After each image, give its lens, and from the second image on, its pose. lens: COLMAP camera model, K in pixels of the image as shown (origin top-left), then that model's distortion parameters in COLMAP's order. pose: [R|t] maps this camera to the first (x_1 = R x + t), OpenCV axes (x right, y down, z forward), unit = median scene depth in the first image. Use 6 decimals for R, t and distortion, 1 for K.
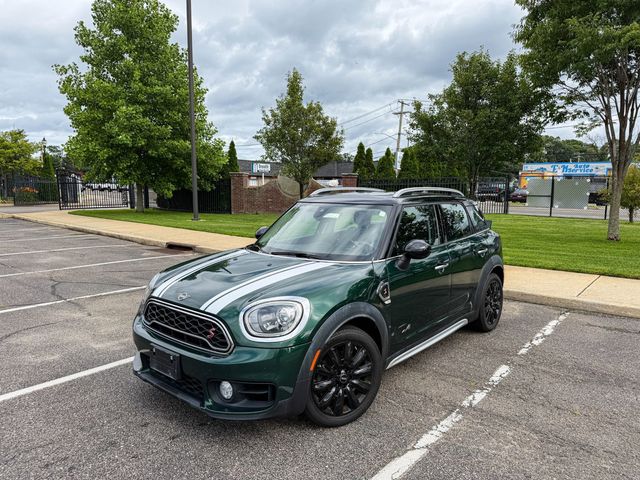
lens RADIAL K [[450.4, 0, 317.8], [0, 450.4, 234.4], [0, 0, 1]] dist [-0.006903, -0.018028]
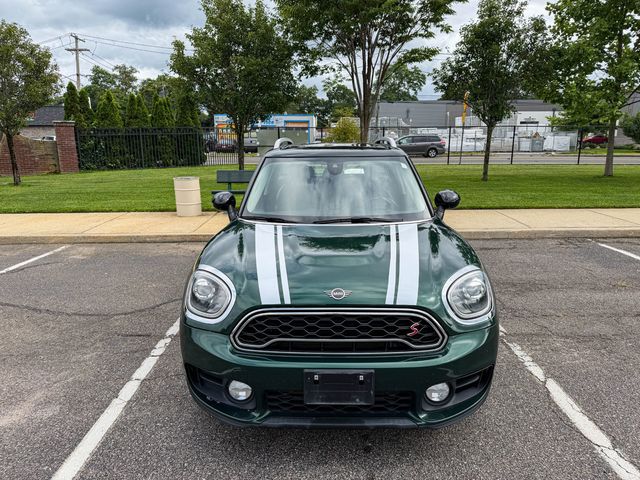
lens RADIAL K [[450.4, 0, 317.5], [0, 450.4, 241.1], [0, 0, 1]] dist [-0.006903, -0.018028]
pose [[0.776375, -0.144578, 0.613464, -0.499407], [0.068335, 0.986906, 0.146106, -0.033170], [-0.626555, -0.071512, 0.776089, 0.315910]]
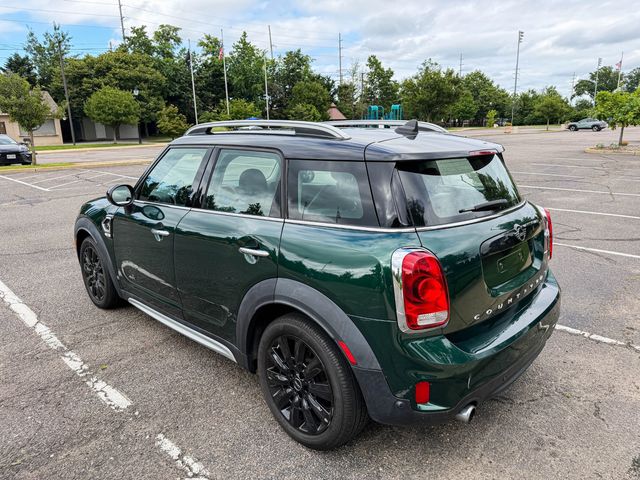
lens RADIAL K [[450.4, 0, 323.4], [0, 450.4, 238.2], [0, 0, 1]] dist [-0.006903, -0.018028]
pose [[-0.054063, 0.229611, -0.971780, 0.861325], [-0.088688, 0.968253, 0.233712, -0.100035], [0.994591, 0.098820, -0.031983, 1.132205]]
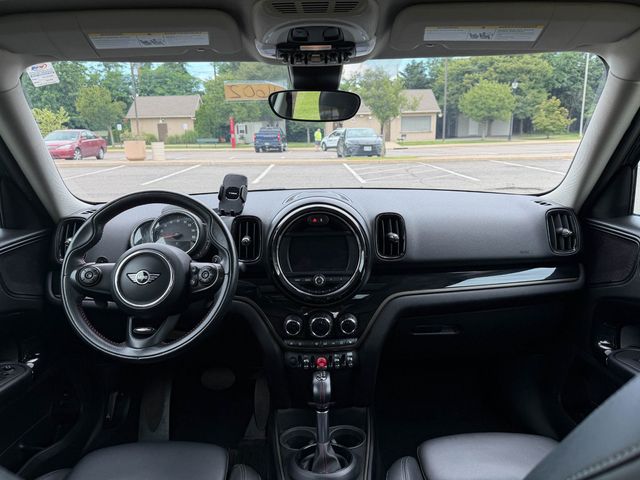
lens RADIAL K [[450.4, 0, 321.4], [0, 450.4, 251.5], [0, 0, 1]] dist [-0.006903, -0.018028]
pose [[-0.745224, 0.174635, -0.643540, 0.157571], [-0.053428, 0.946356, 0.318679, -0.028266], [0.664670, 0.271871, -0.695917, 1.064073]]
